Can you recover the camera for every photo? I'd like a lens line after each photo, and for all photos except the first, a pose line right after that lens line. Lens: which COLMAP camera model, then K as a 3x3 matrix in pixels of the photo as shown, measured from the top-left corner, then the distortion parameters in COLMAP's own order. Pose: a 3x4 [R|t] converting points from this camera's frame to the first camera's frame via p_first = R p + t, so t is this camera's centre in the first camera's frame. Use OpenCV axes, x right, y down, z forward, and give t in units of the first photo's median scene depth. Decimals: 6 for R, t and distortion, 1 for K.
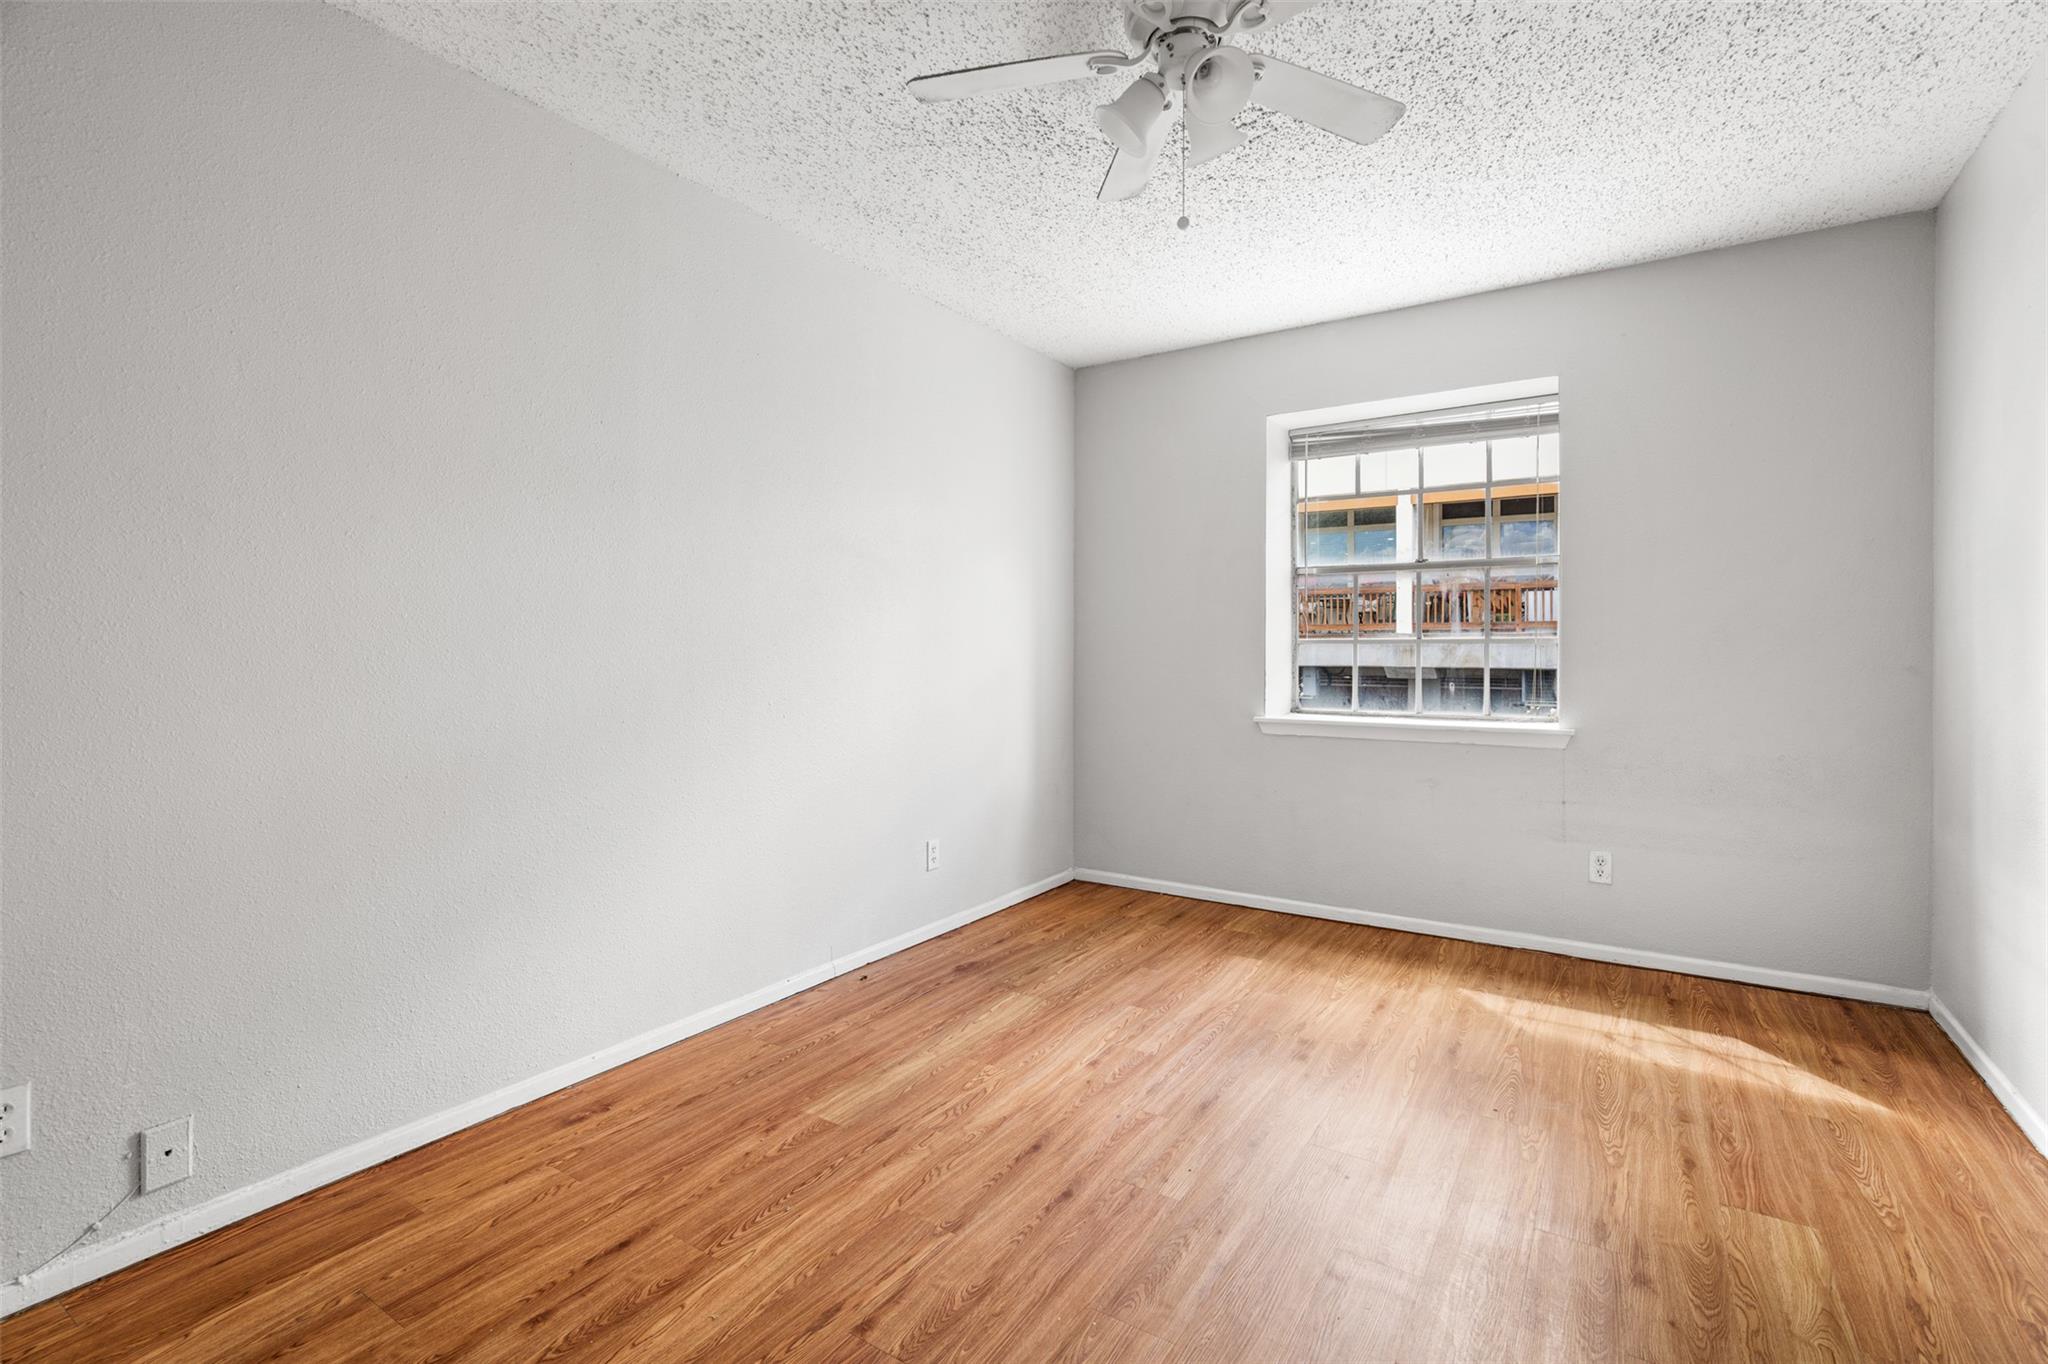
lens RADIAL K [[931.3, 0, 1035.1], [0, 931.3, 661.7], [0, 0, 1]] dist [-0.004850, 0.000151]
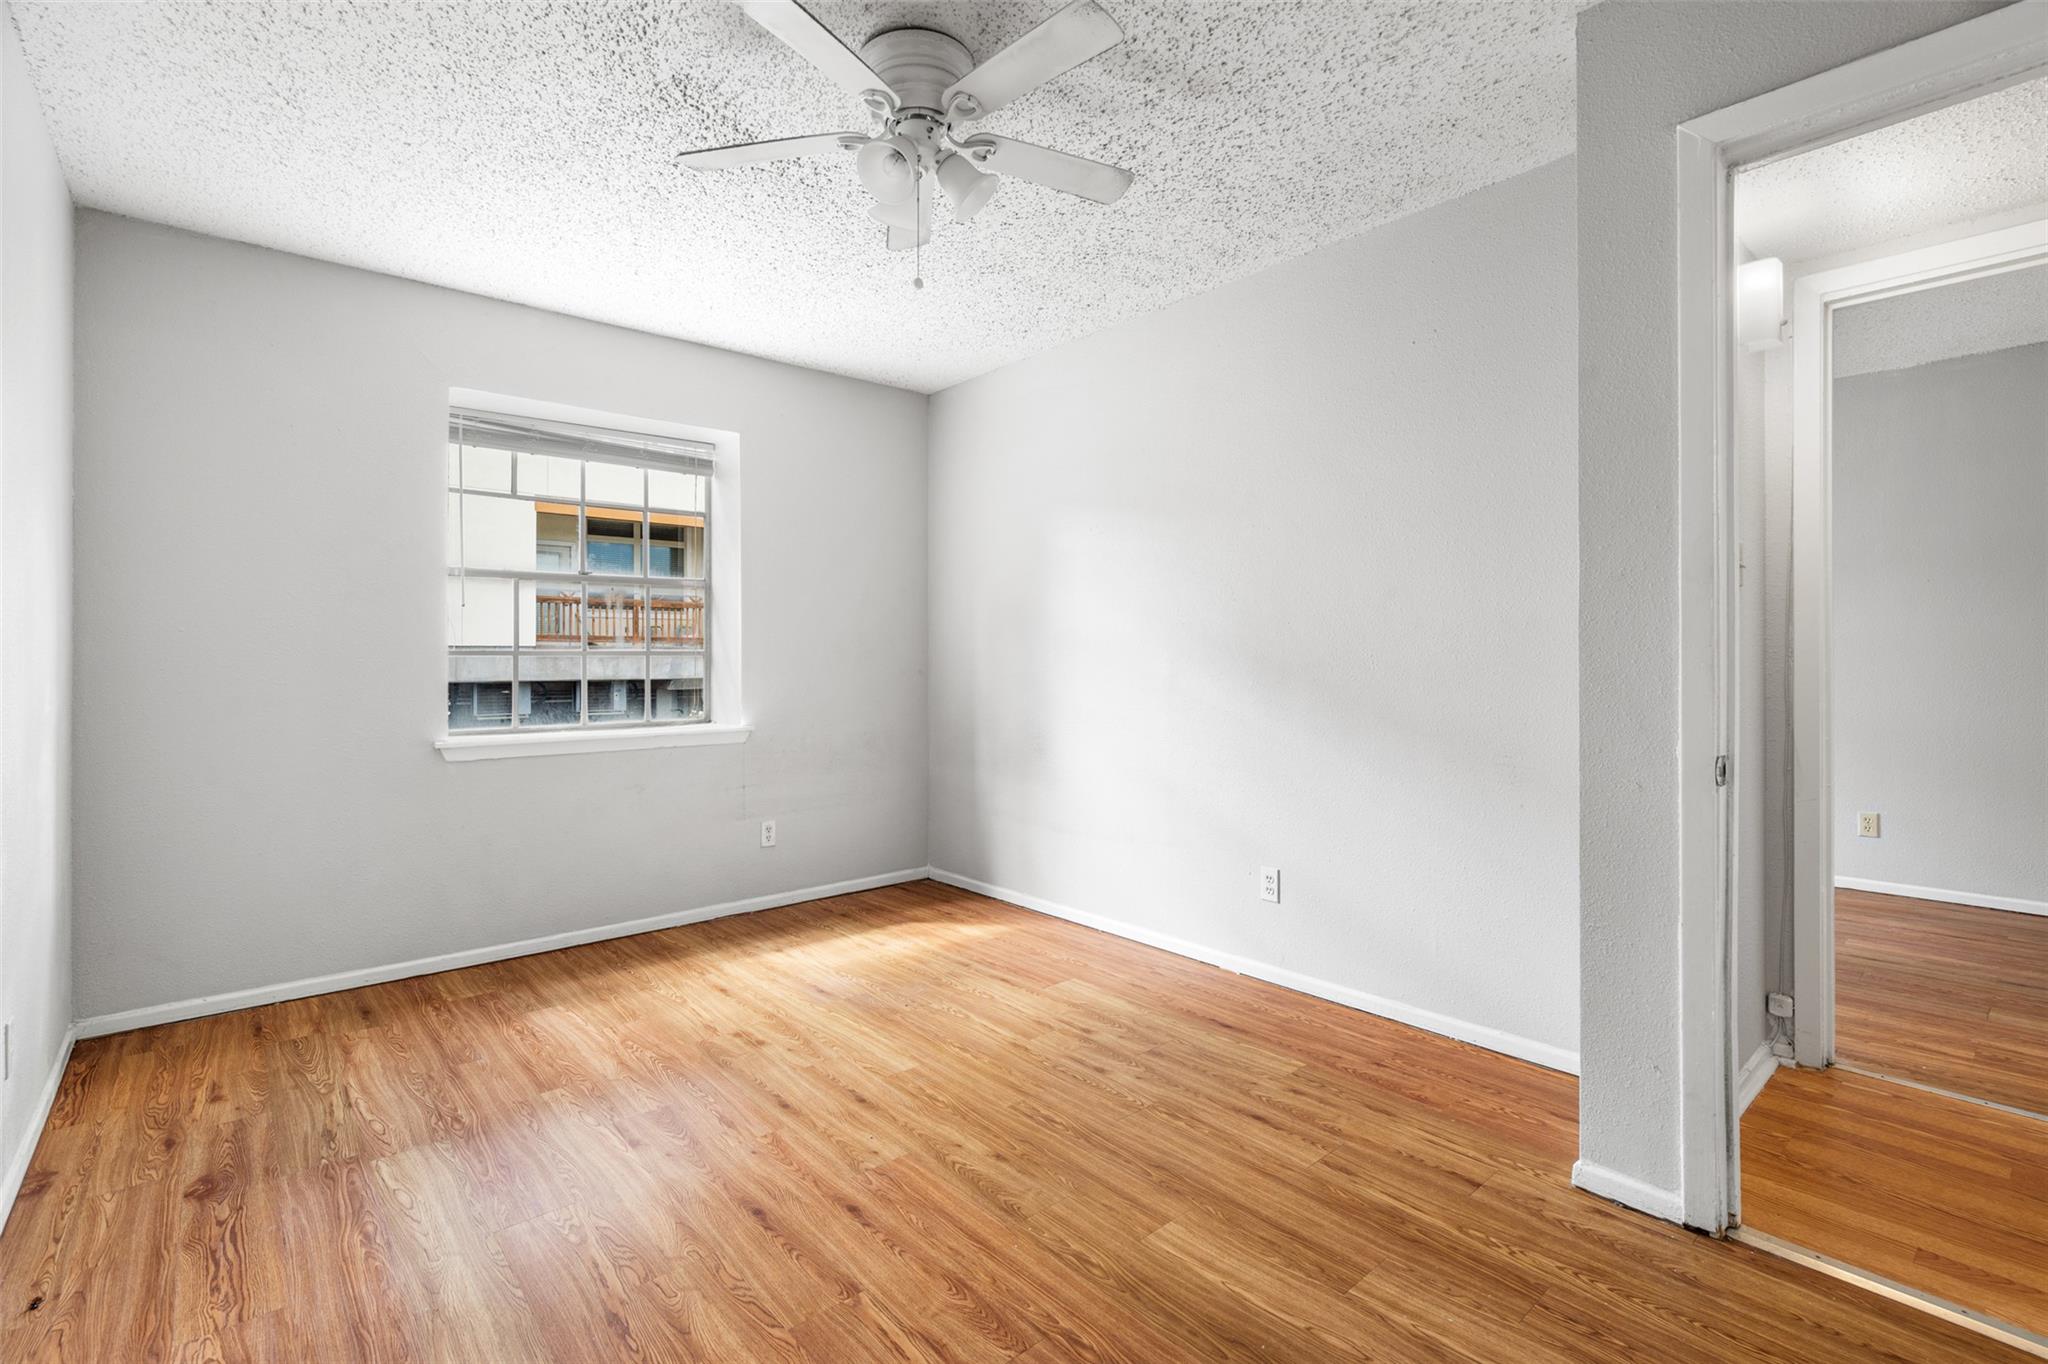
lens RADIAL K [[925.4, 0, 1034.2], [0, 925.4, 670.7], [0, 0, 1]] dist [-0.003236, 0.000285]
pose [[0.271829, -0.011934, 0.962271, -0.593107], [0.017032, 0.999826, 0.007588, -0.003280], [-0.962195, 0.014327, 0.271985, 0.373725]]
